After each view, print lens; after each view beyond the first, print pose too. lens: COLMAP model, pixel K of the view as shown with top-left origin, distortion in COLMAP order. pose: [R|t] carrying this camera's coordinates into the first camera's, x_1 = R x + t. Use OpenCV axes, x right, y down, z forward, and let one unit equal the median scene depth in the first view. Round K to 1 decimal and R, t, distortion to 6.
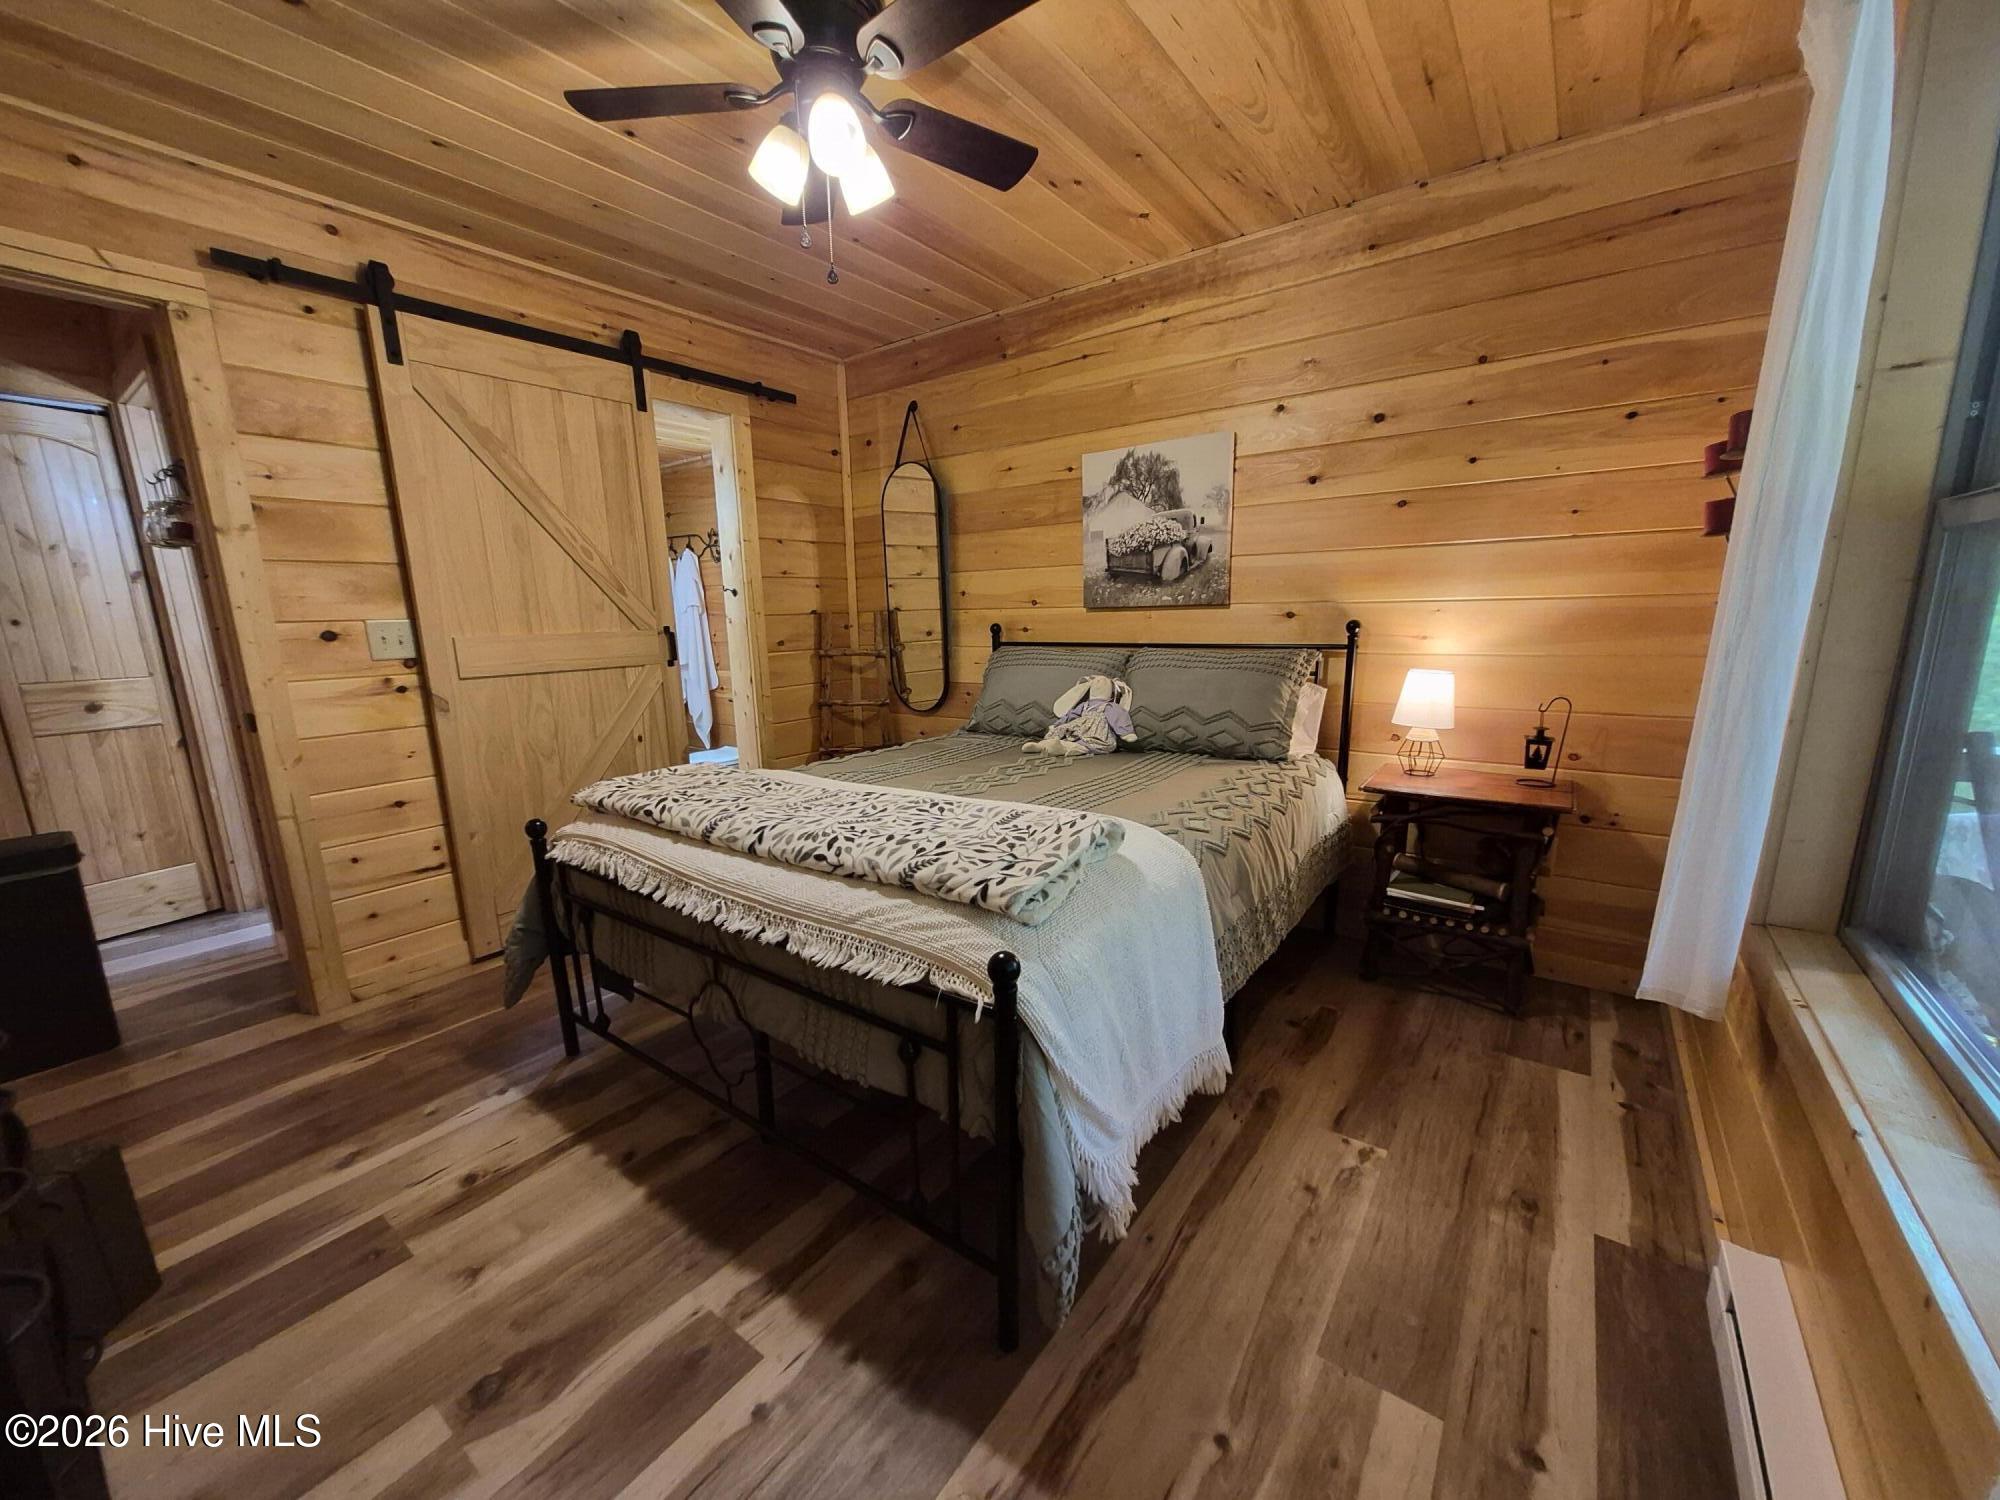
lens RADIAL K [[780.4, 0, 967.8], [0, 780.4, 766.1], [0, 0, 1]] dist [0.006521, -0.002660]
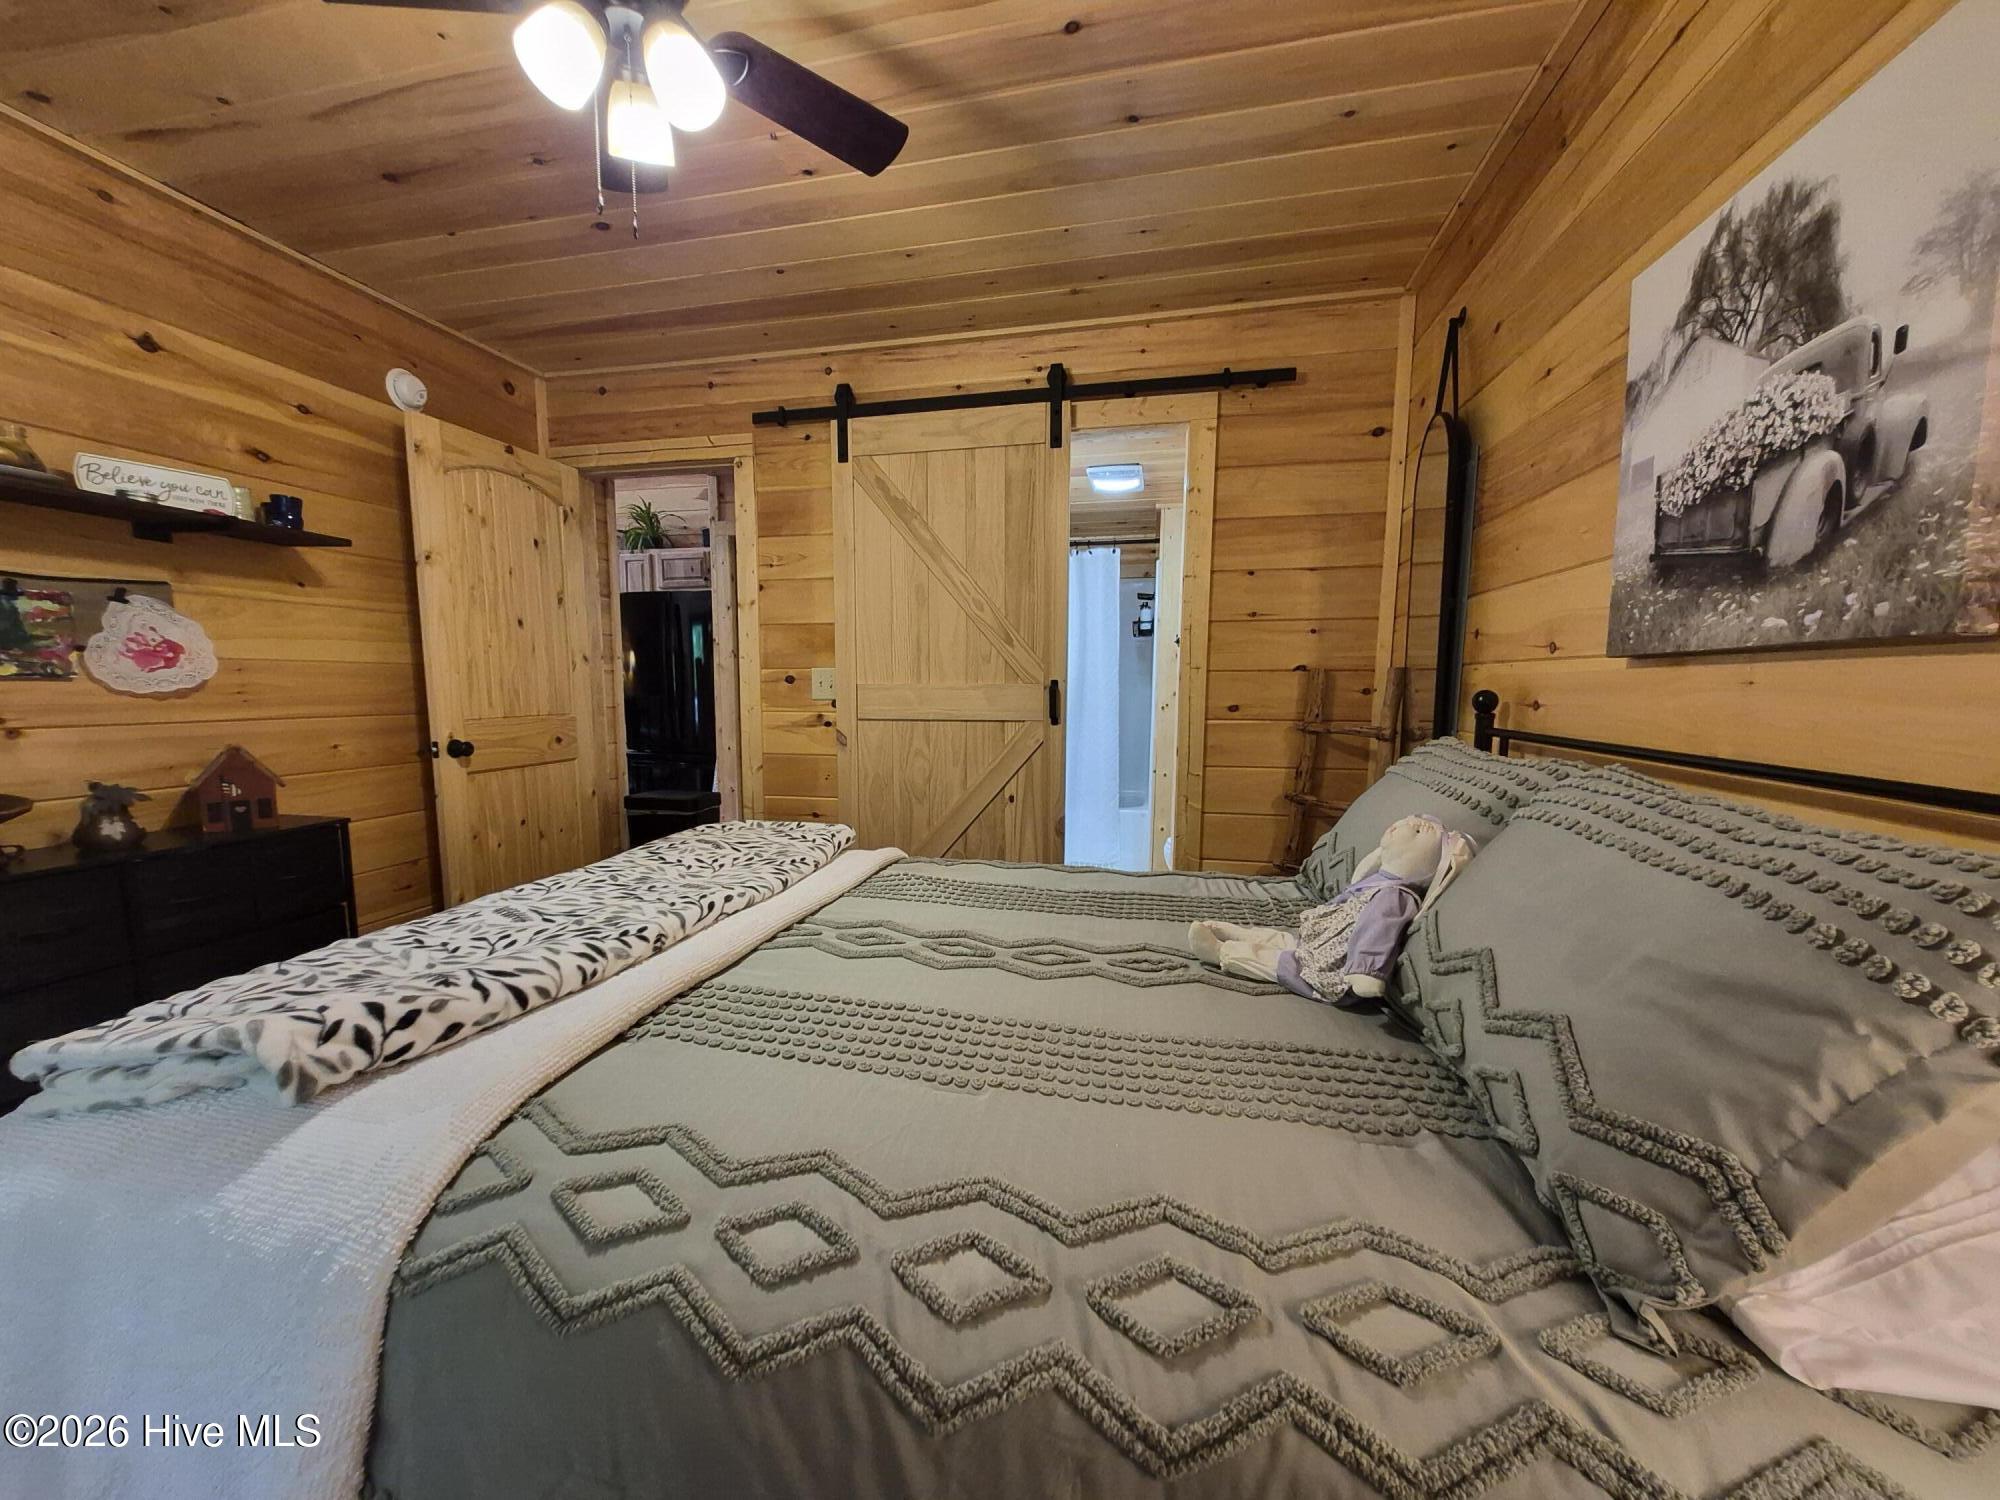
lens RADIAL K [[780.4, 0, 989.9], [0, 780.4, 767.9], [0, 0, 1]] dist [0.006521, -0.002660]
pose [[0.418297, 0.120814, -0.900240, 0.422588], [-0.190108, 0.980808, 0.043293, -0.111778], [0.888193, 0.153034, 0.433236, 0.596832]]
